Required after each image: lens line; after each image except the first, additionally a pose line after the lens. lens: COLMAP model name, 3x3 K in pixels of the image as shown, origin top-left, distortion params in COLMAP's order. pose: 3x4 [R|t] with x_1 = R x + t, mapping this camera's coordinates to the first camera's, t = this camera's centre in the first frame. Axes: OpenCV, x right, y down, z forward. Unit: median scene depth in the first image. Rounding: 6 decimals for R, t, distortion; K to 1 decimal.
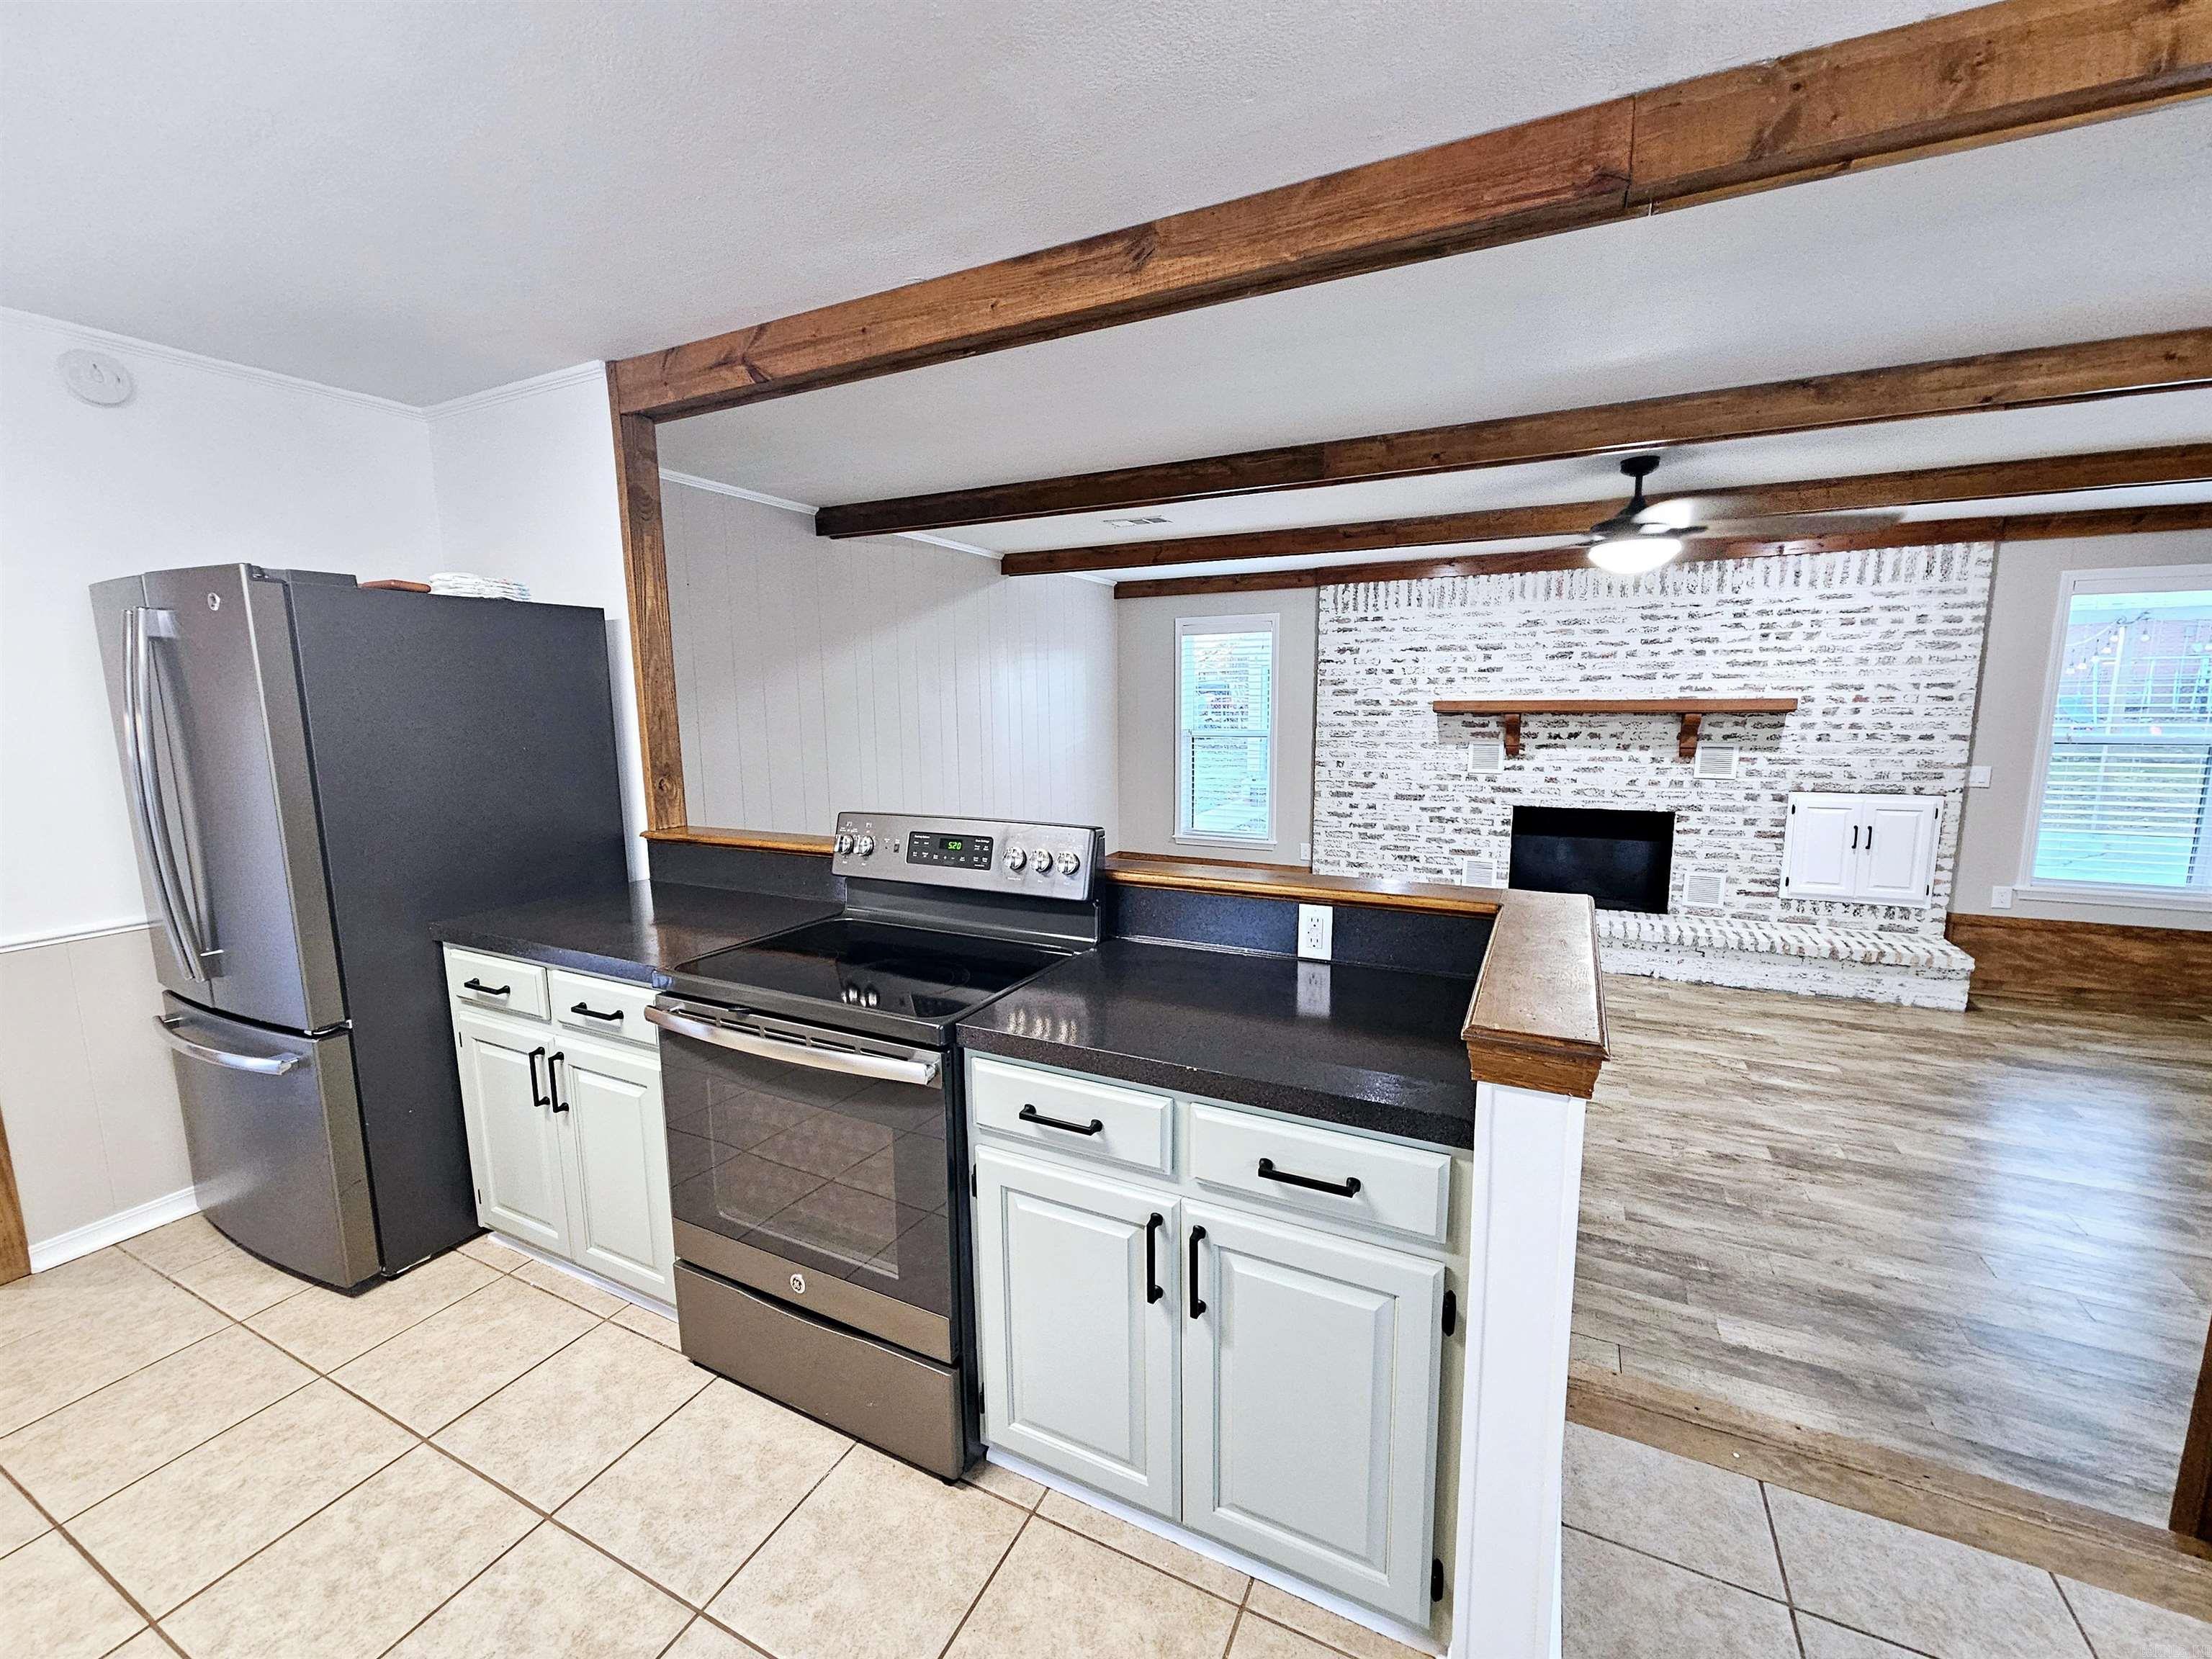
lens RADIAL K [[906.5, 0, 1093.0], [0, 906.5, 837.9], [0, 0, 1]] dist [0.000565, 0.001552]
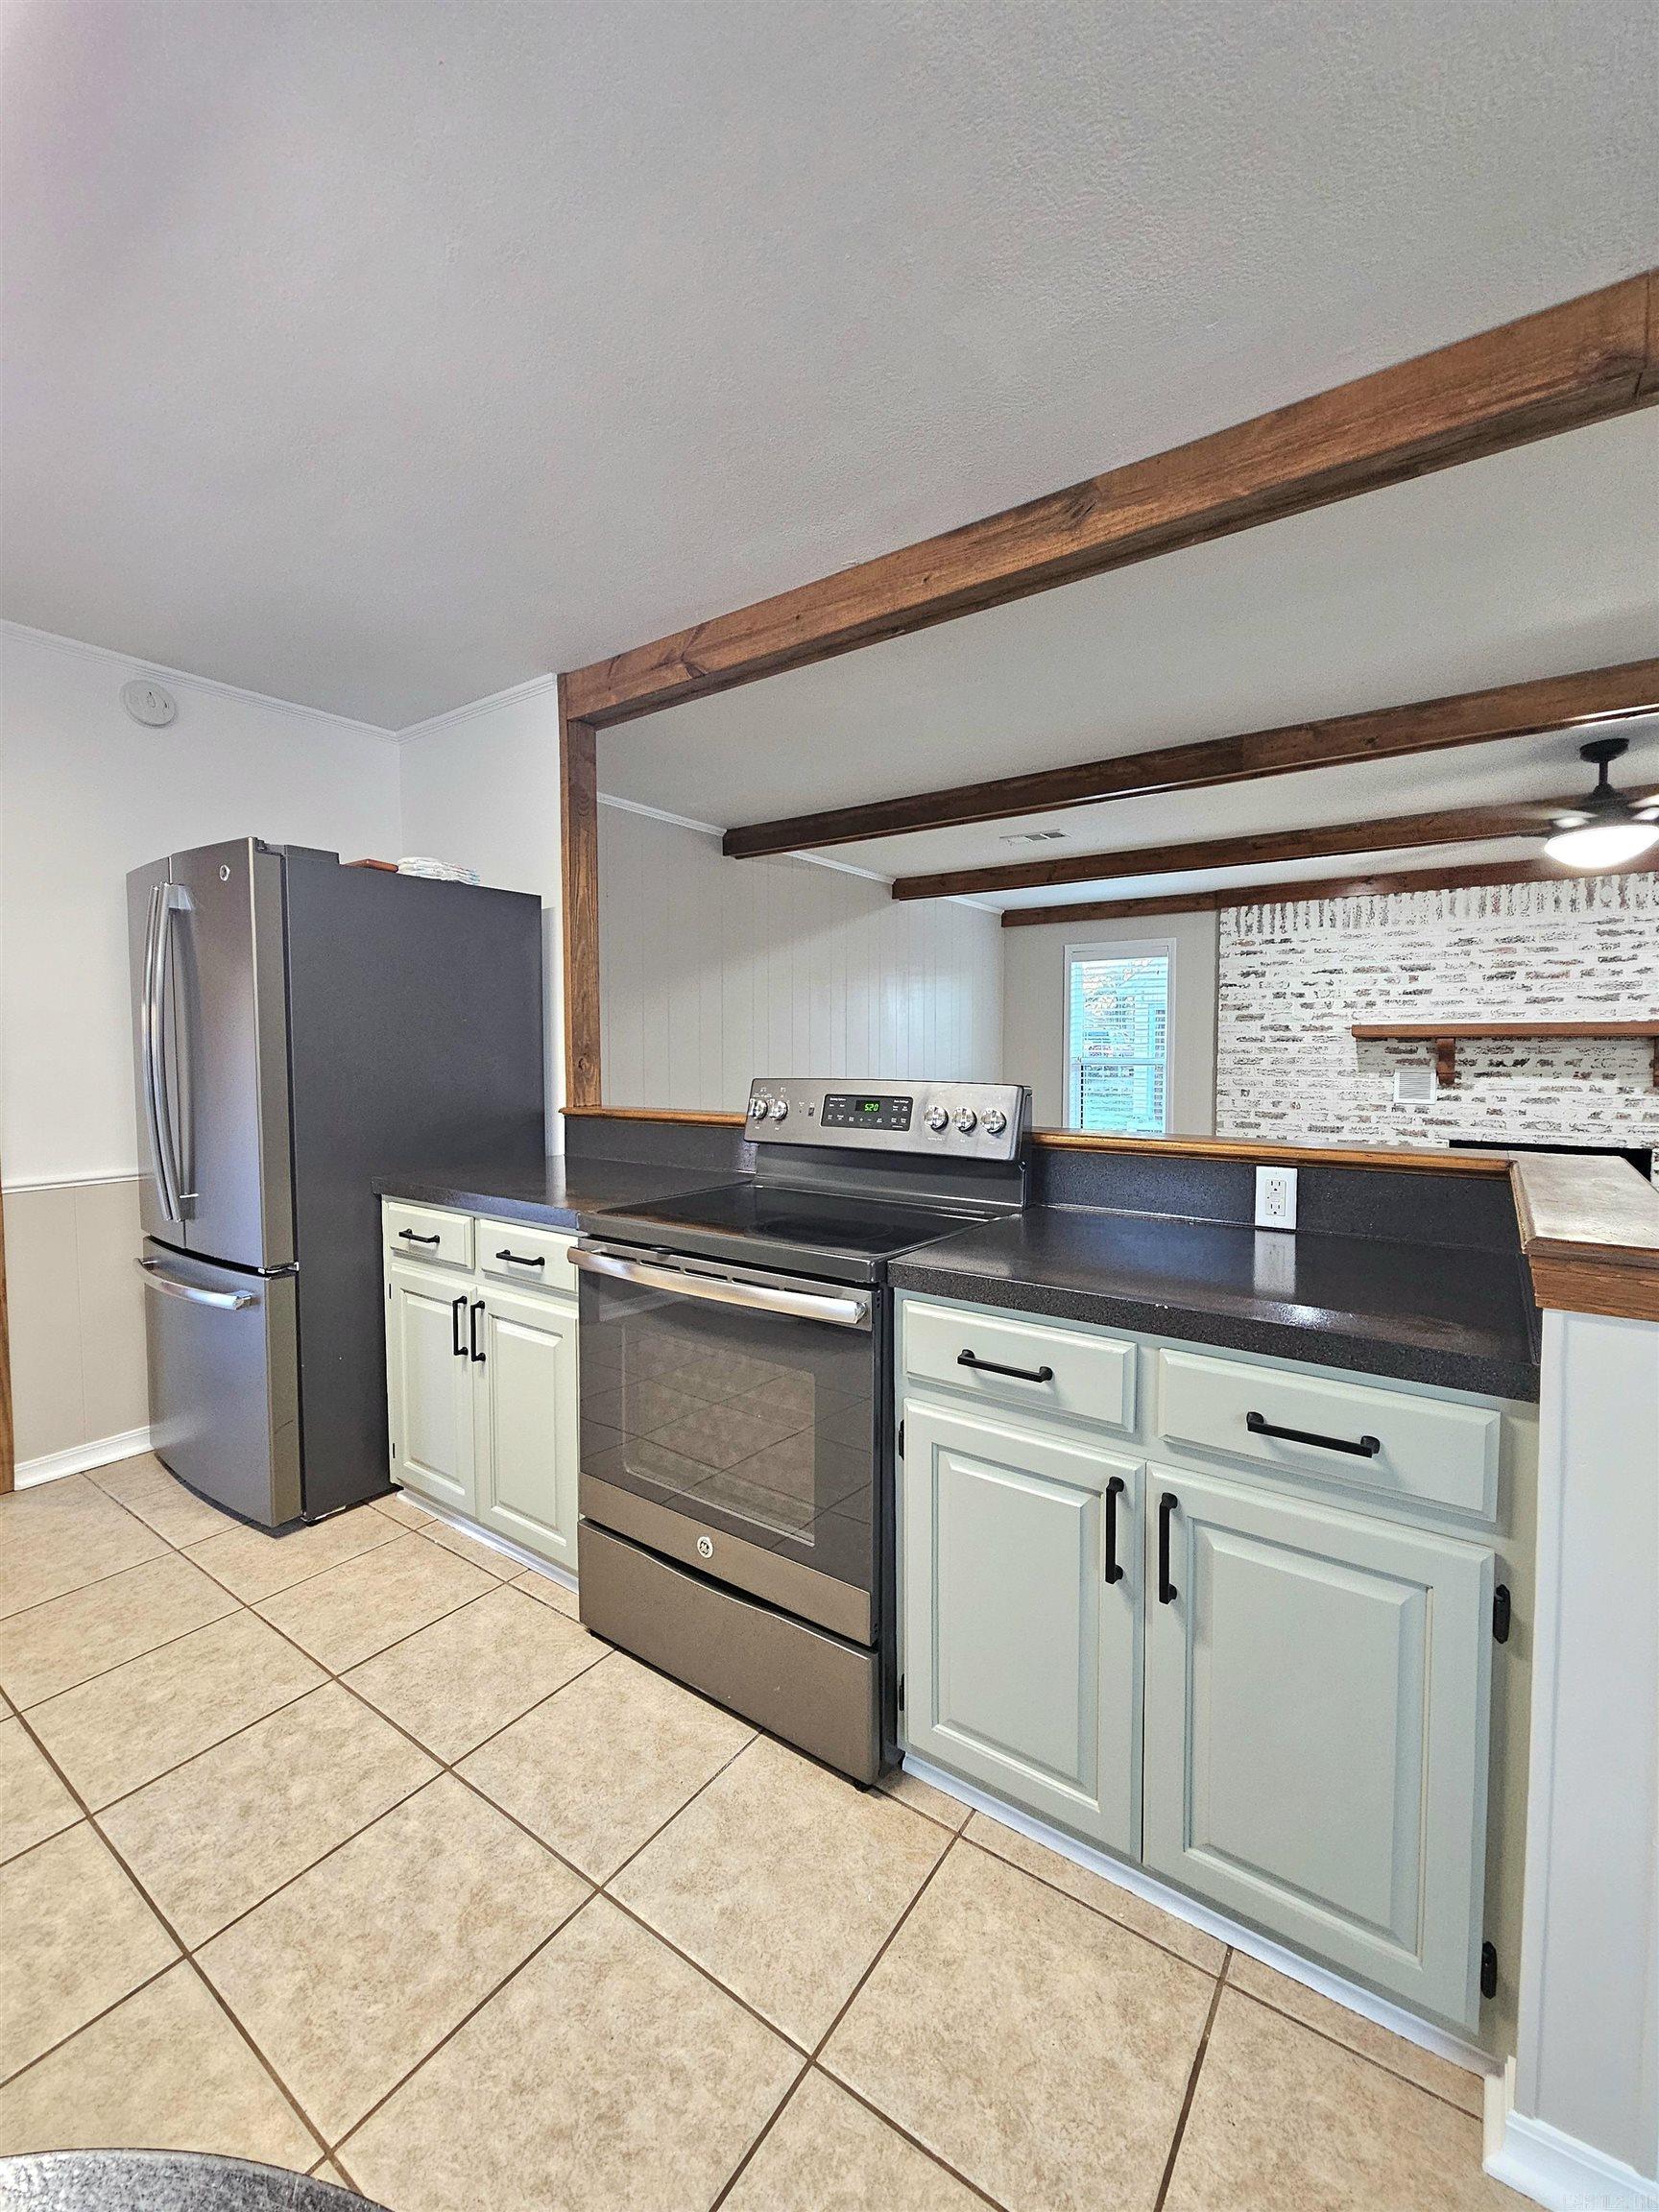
lens RADIAL K [[906.5, 0, 826.9], [0, 906.5, 1093.5], [0, 0, 1]] dist [0.000565, 0.001552]
pose [[0.988383, 0.016391, -0.151097, -0.022664], [-0.031308, 0.994803, -0.096881, 0.037695], [0.148723, 0.100486, 0.983760, 0.013535]]
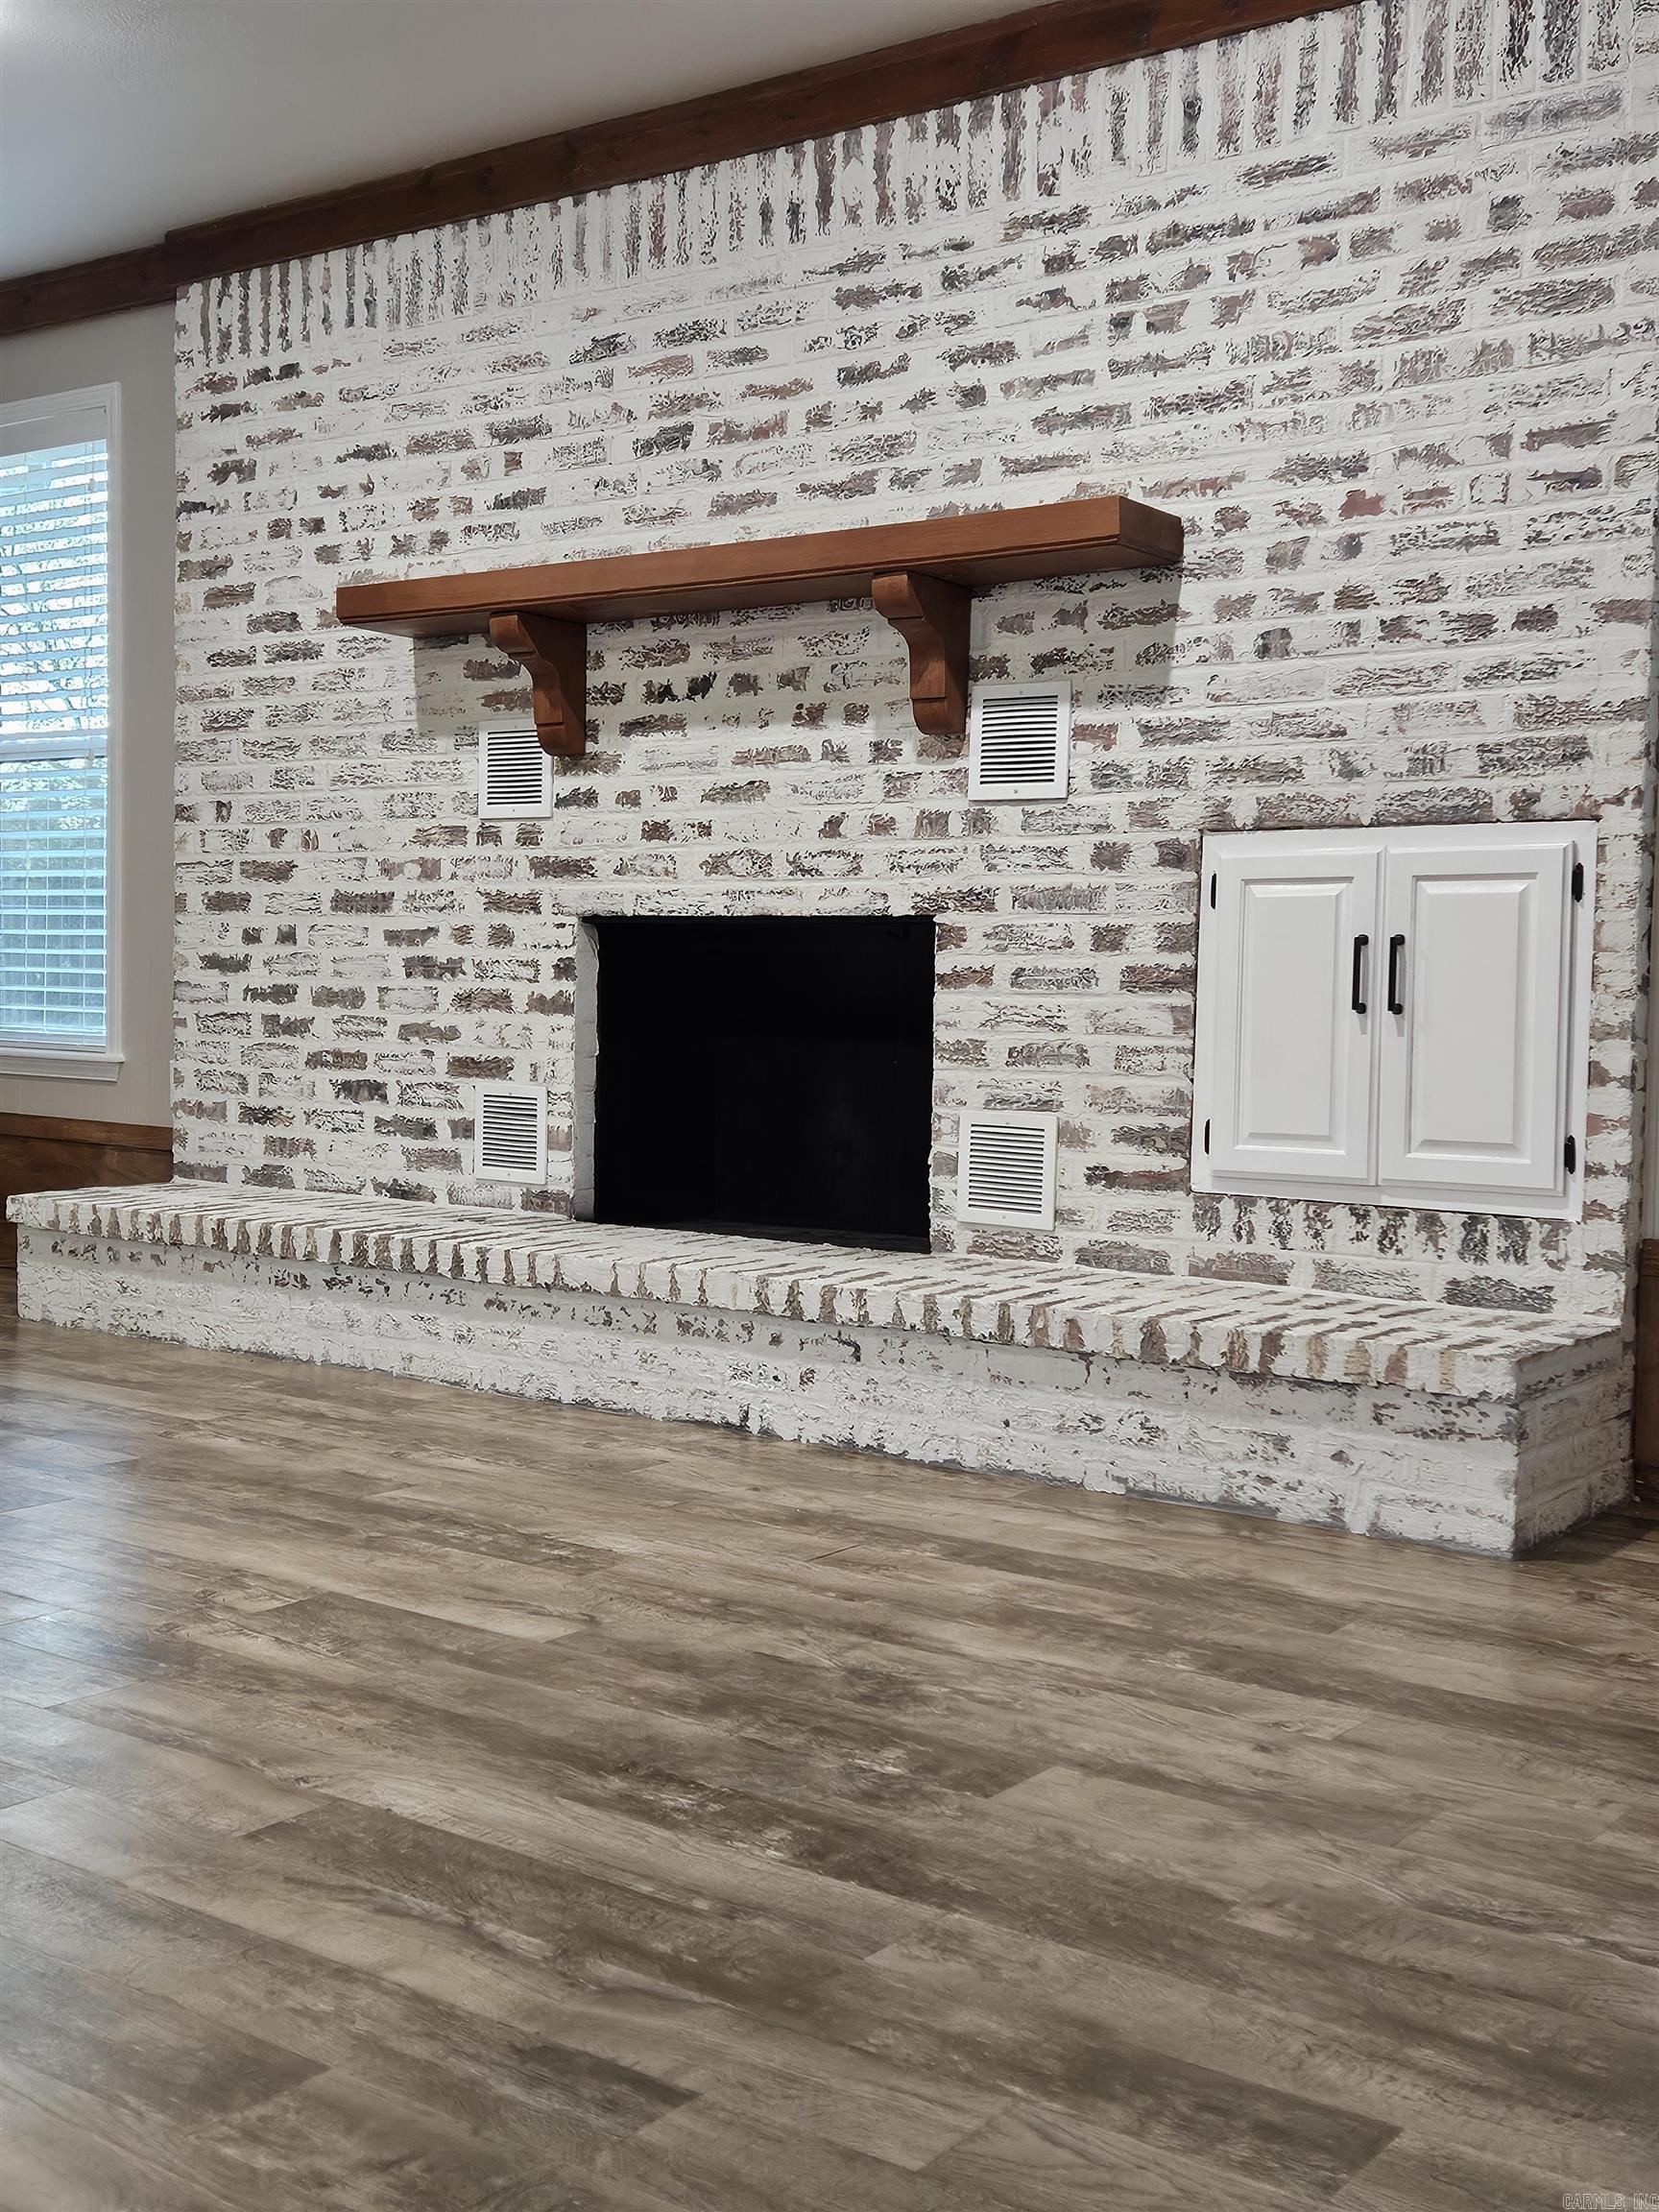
lens RADIAL K [[2361.1, 0, 825.7], [0, 2361.1, 1113.6], [0, 0, 1]] dist [0.074758, 0.000000]
pose [[0.986966, 0.041408, -0.155512, 0.994336], [-0.057367, 0.993375, -0.099577, 0.163674], [0.150359, 0.107200, 0.982802, 0.285326]]
